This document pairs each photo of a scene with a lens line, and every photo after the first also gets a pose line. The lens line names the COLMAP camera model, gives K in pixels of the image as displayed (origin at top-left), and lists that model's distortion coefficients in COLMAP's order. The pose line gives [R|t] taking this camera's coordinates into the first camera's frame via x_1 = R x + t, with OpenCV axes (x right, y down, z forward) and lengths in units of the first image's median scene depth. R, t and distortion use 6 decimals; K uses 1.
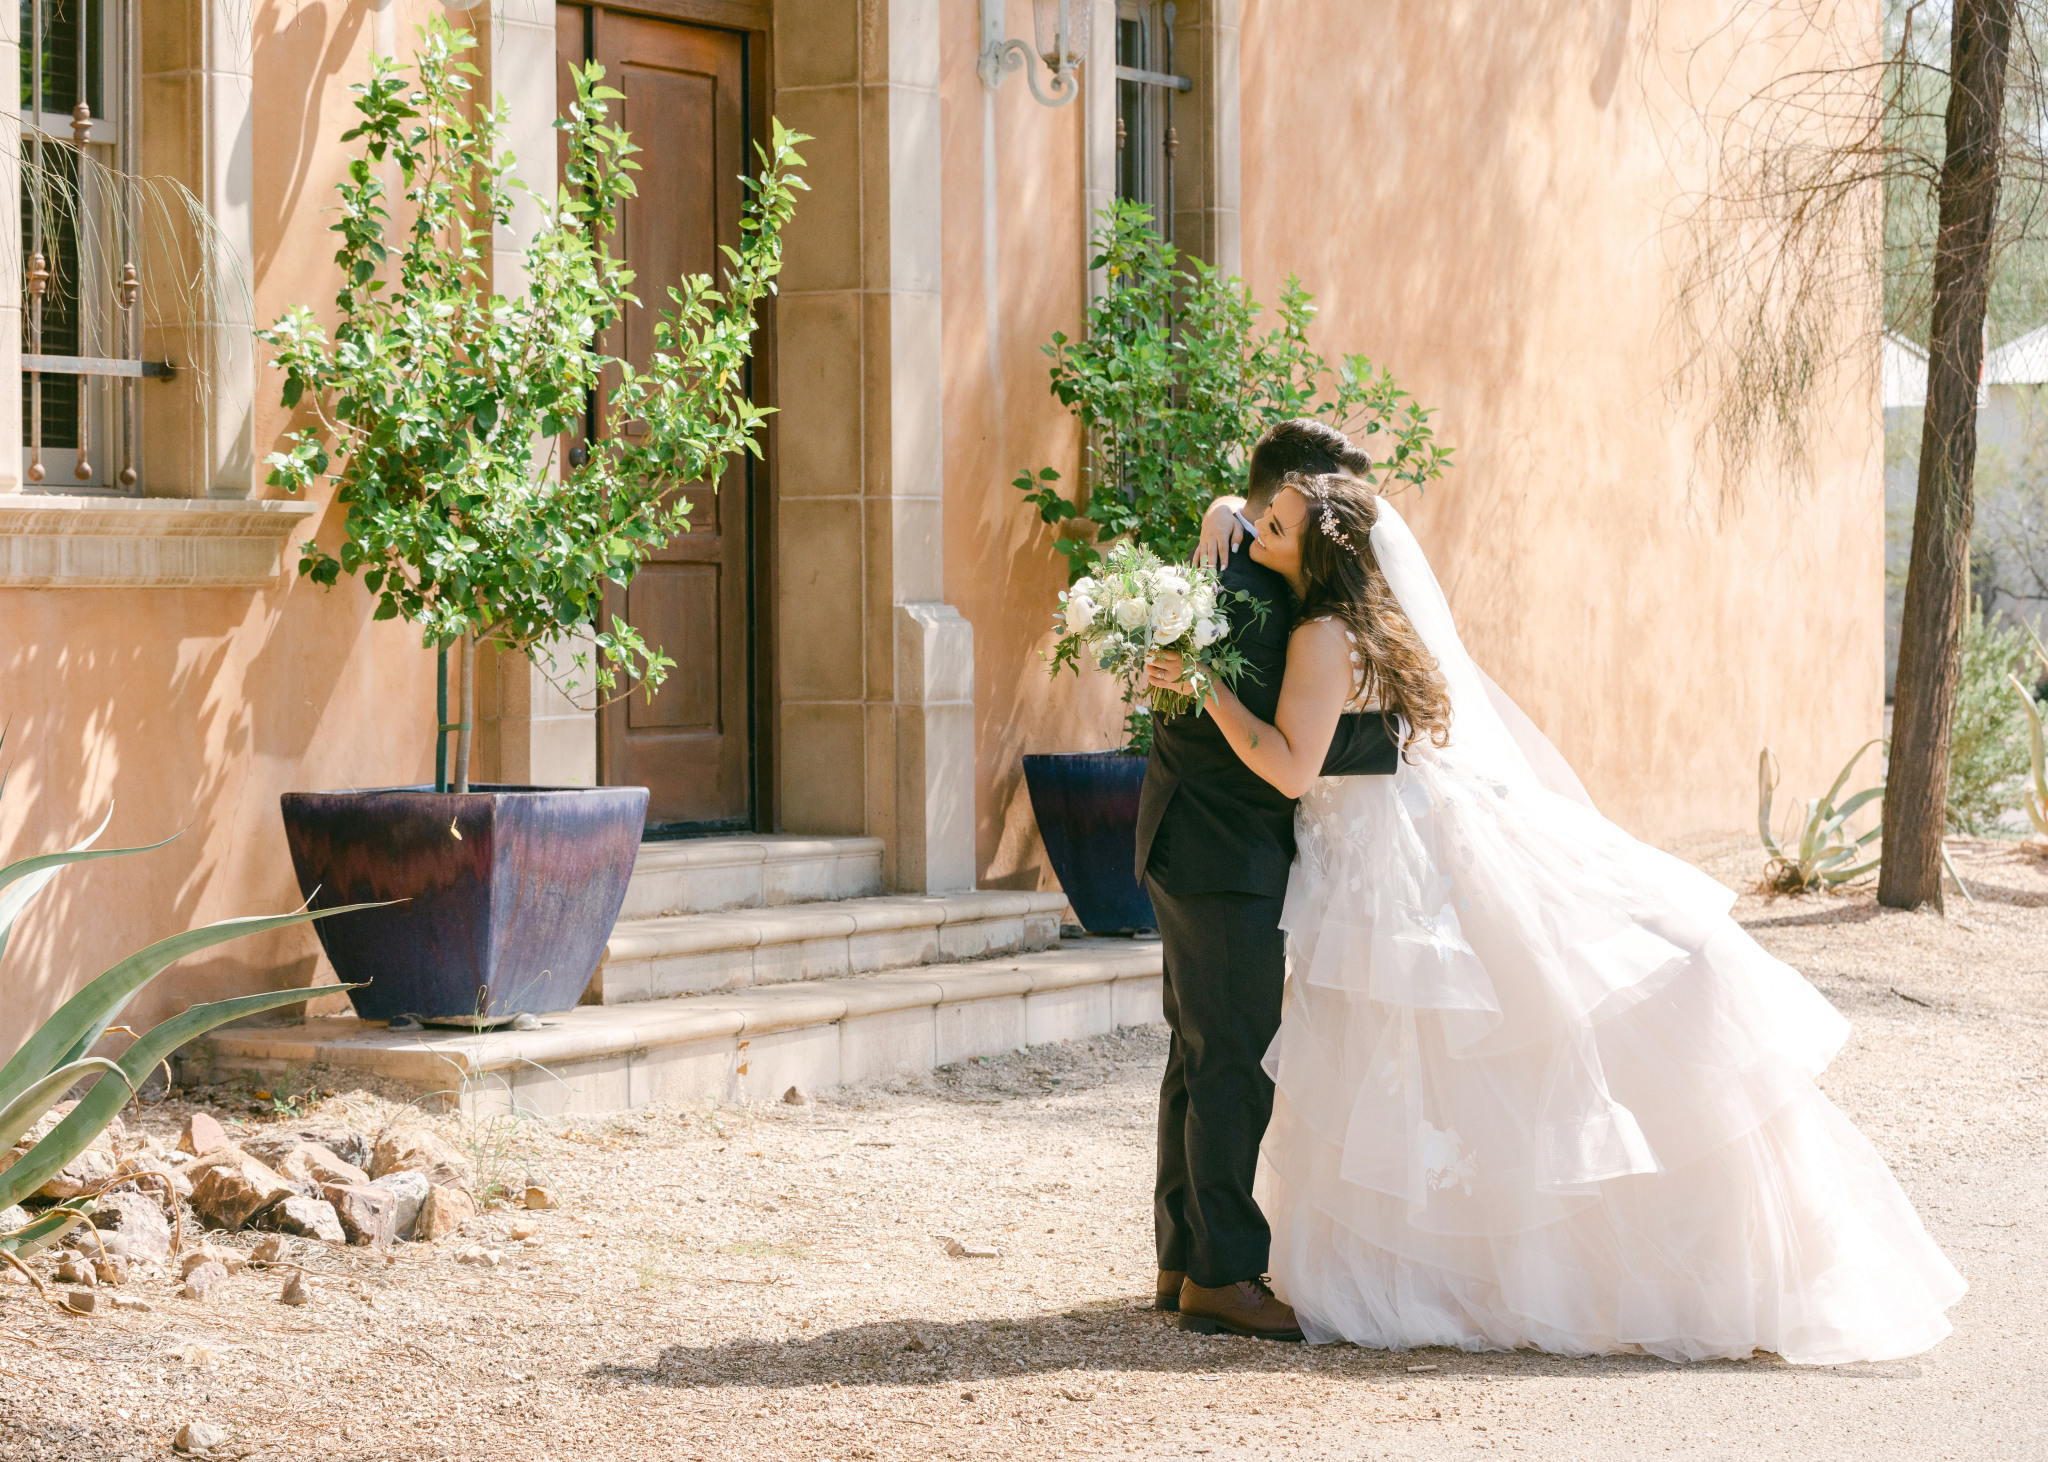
lens RADIAL K [[6648.9, 0, 1023.4], [0, 6648.9, 645.0], [0, 0, 1]] dist [-0.030115, 79.746006]
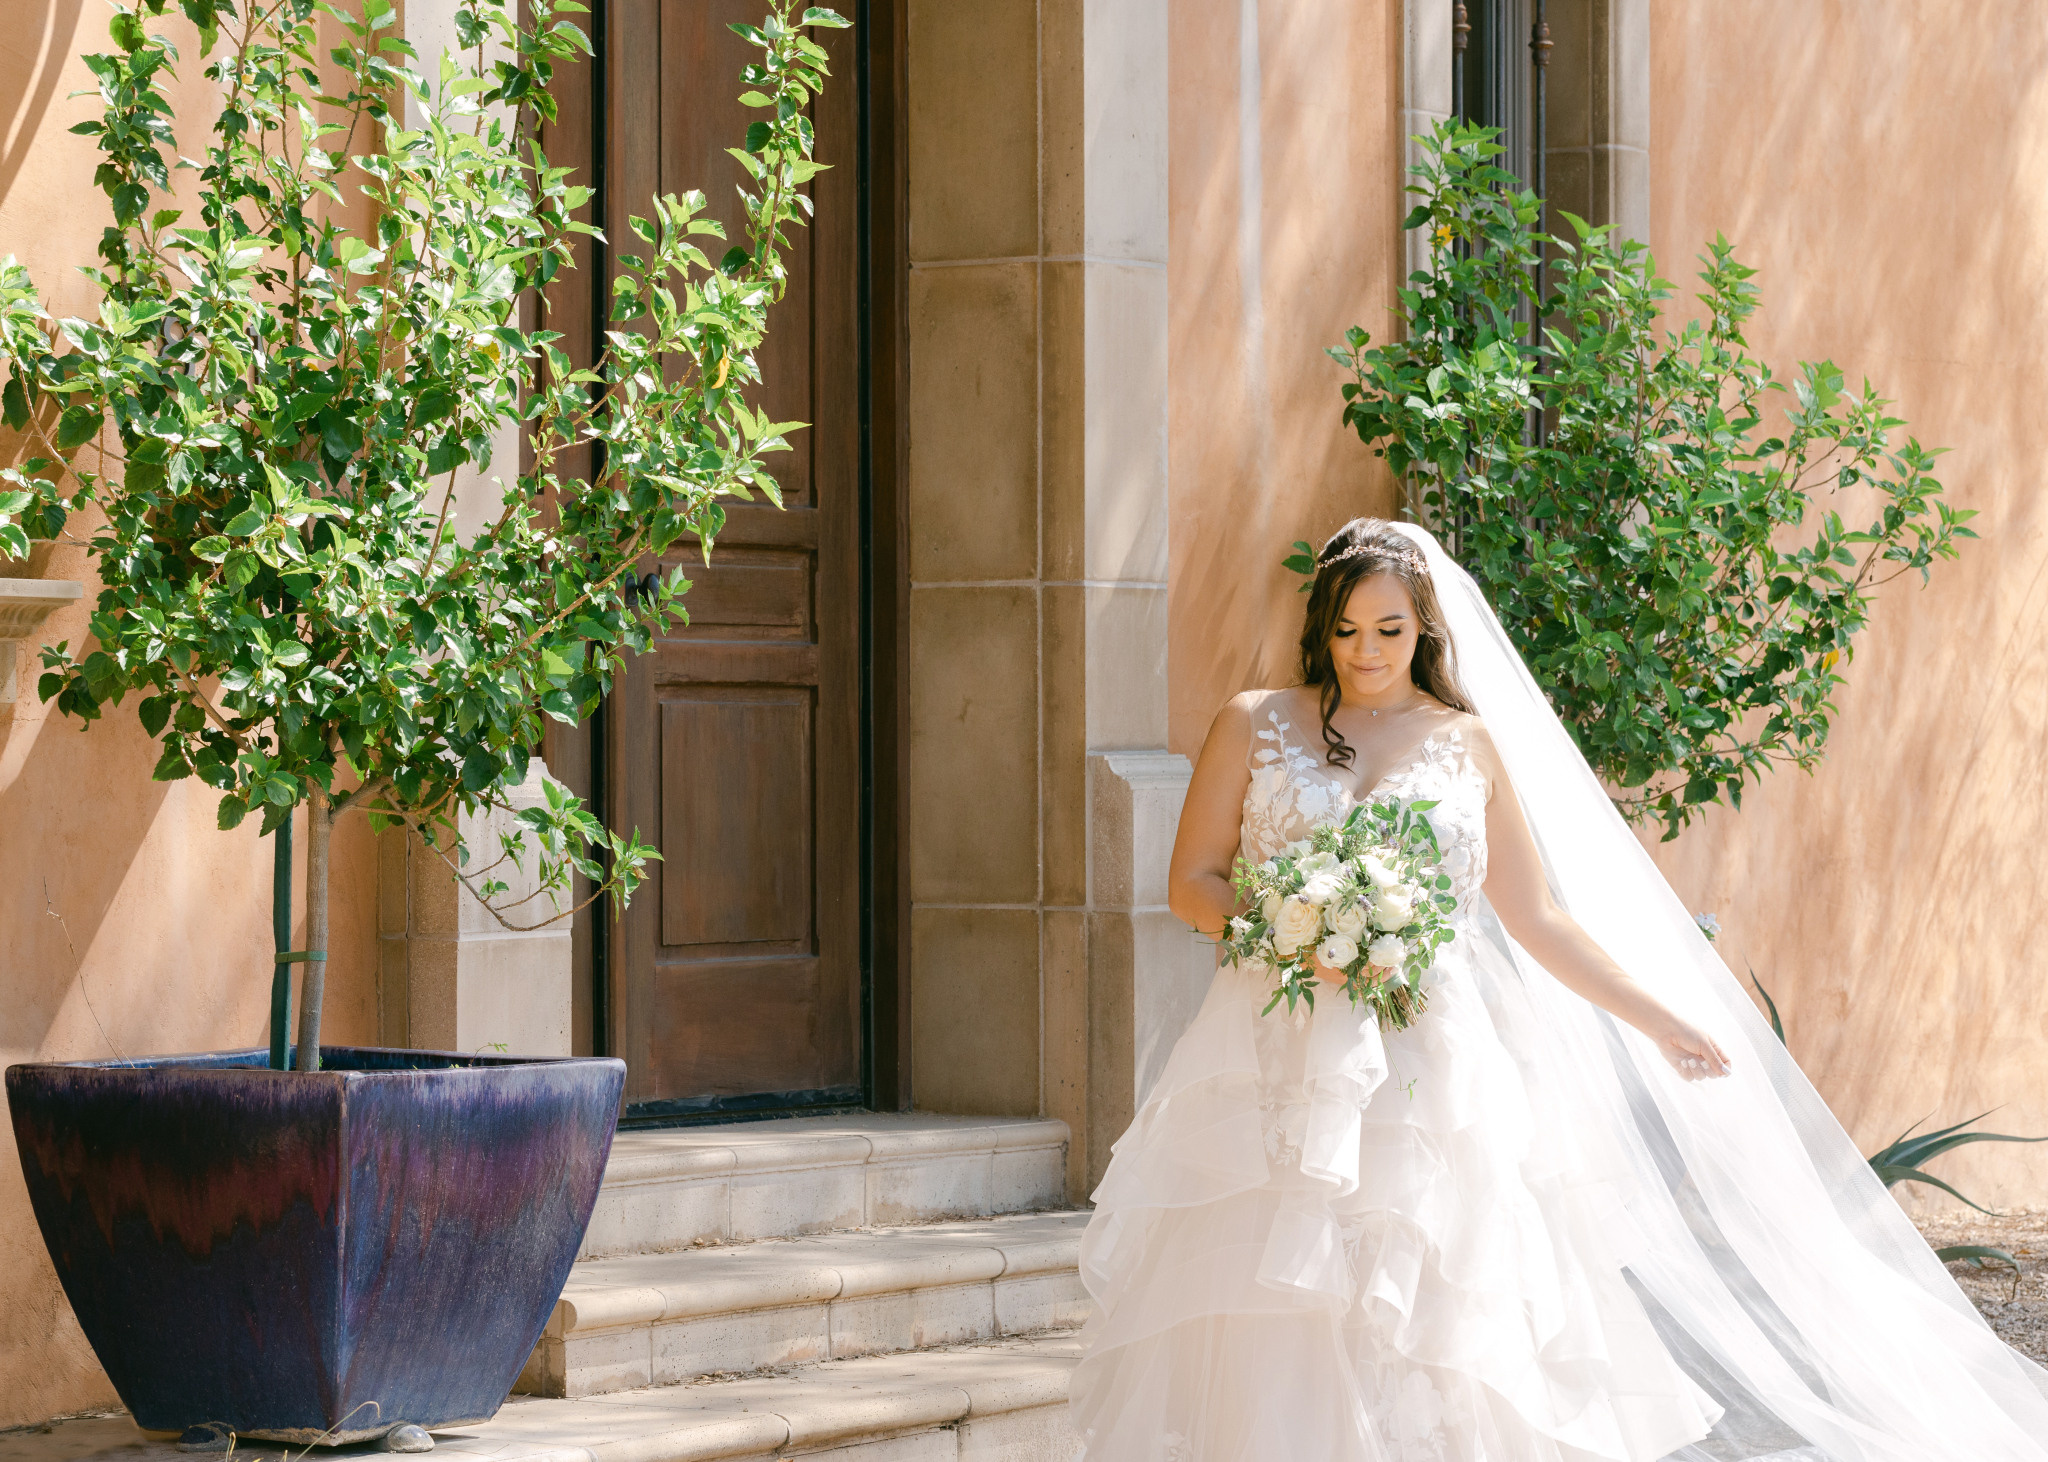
lens RADIAL K [[6256.5, 0, 1198.7], [0, 6256.5, 731.1], [0, 0, 1]] dist [0.127650, -0.848657]
pose [[0.998121, 0.005618, -0.061014, 0.027582], [-0.005962, 0.999967, -0.005458, -0.004976], [0.060981, 0.005812, 0.998122, 0.405040]]
